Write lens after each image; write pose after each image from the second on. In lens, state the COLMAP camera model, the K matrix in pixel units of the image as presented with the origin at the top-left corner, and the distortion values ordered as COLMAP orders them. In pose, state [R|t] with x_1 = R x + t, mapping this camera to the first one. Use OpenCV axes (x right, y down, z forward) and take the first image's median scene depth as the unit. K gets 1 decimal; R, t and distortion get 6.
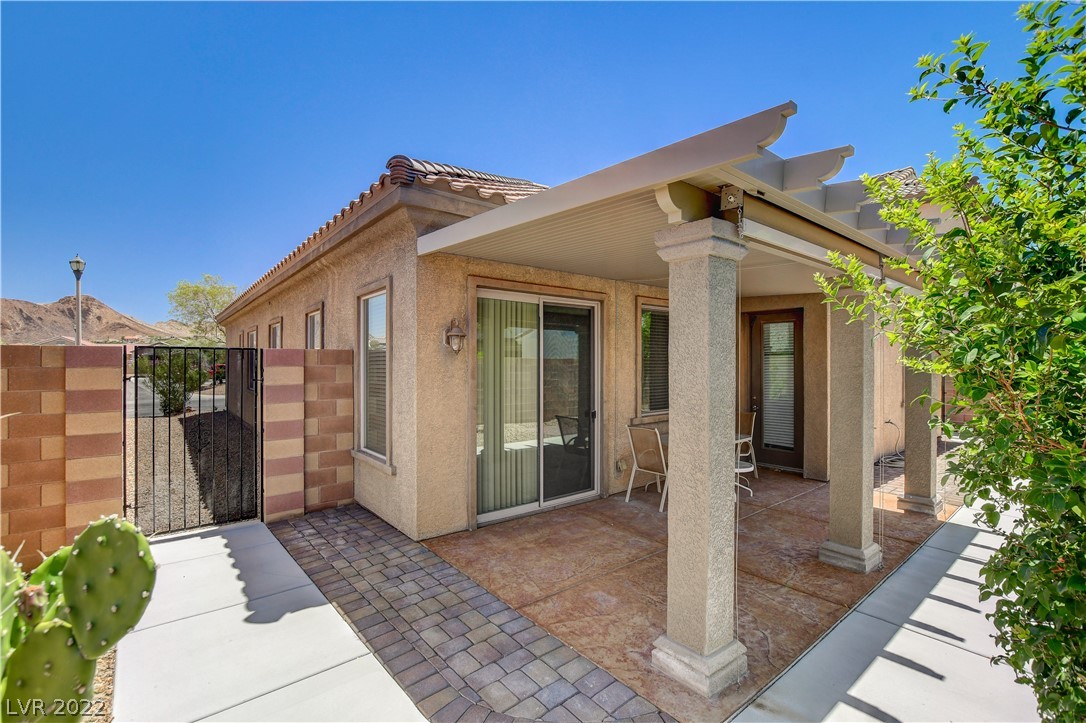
lens RADIAL K [[483.6, 0, 543.0], [0, 483.6, 361.5], [0, 0, 1]] dist [-0.016797, 0.000151]
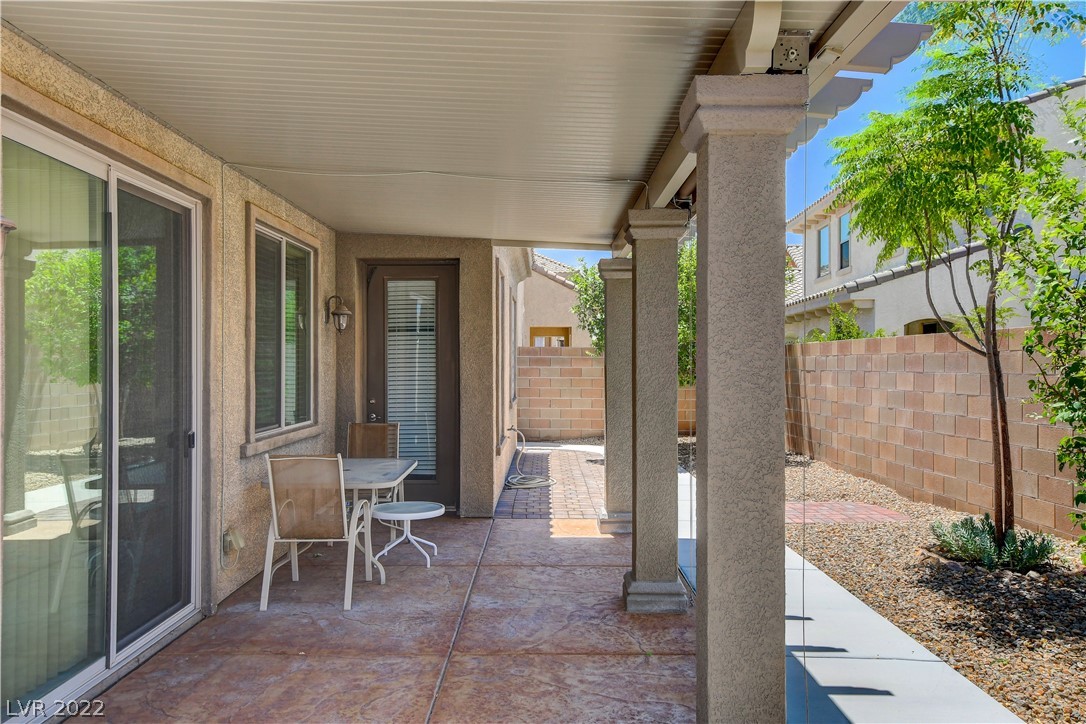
lens RADIAL K [[818.0, 0, 543.0], [0, 818.0, 362.0], [0, 0, 1]] dist [0.047576, 0.005228]
pose [[0.637964, -0.000939, 0.770065, -0.314856], [0.001651, 0.999999, -0.000148, 0.037320], [-0.770064, 0.001366, 0.637965, 0.246155]]
